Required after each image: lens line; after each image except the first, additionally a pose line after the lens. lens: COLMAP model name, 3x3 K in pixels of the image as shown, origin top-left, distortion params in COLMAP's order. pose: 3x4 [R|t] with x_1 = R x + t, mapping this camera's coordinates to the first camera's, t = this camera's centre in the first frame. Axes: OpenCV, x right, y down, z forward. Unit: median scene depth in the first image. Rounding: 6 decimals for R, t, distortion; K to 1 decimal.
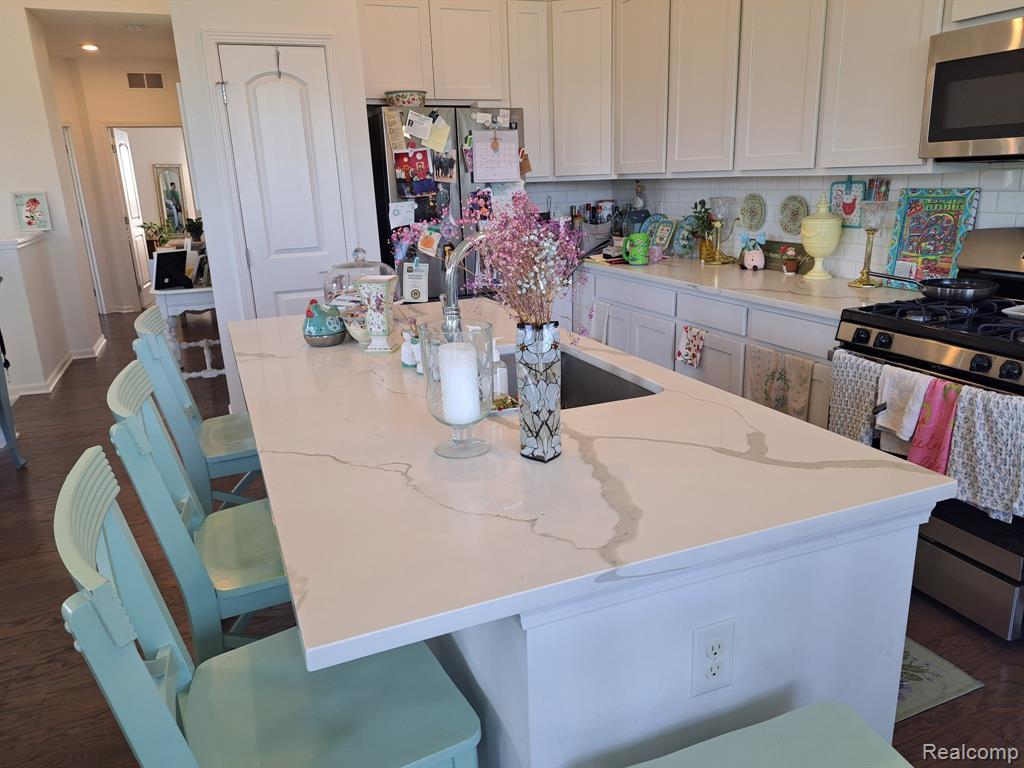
lens RADIAL K [[726.3, 0, 512.9], [0, 726.3, 387.2], [0, 0, 1]] dist [0.060259, -0.055144]
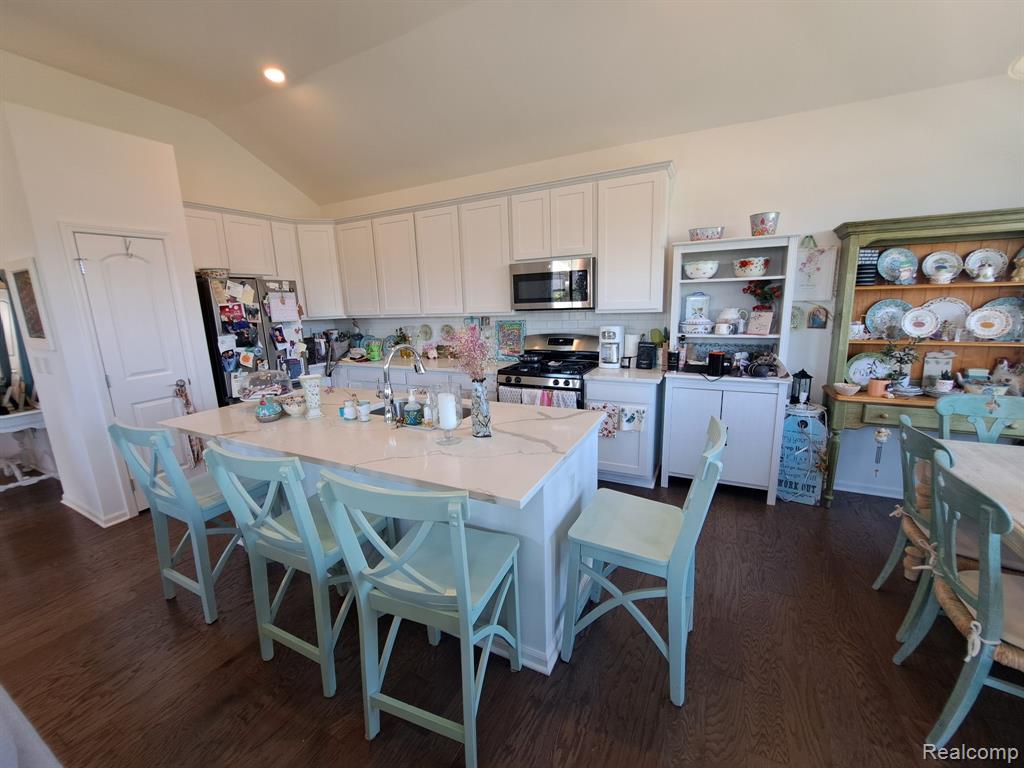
lens RADIAL K [[406.8, 0, 508.5], [0, 406.8, 381.0], [0, 0, 1]] dist [-0.023003, 0.002496]
pose [[0.764089, -0.117386, 0.634341, -0.251697], [0.189729, 0.980708, -0.047055, -0.000318], [-0.616580, 0.156307, 0.771620, -0.033217]]
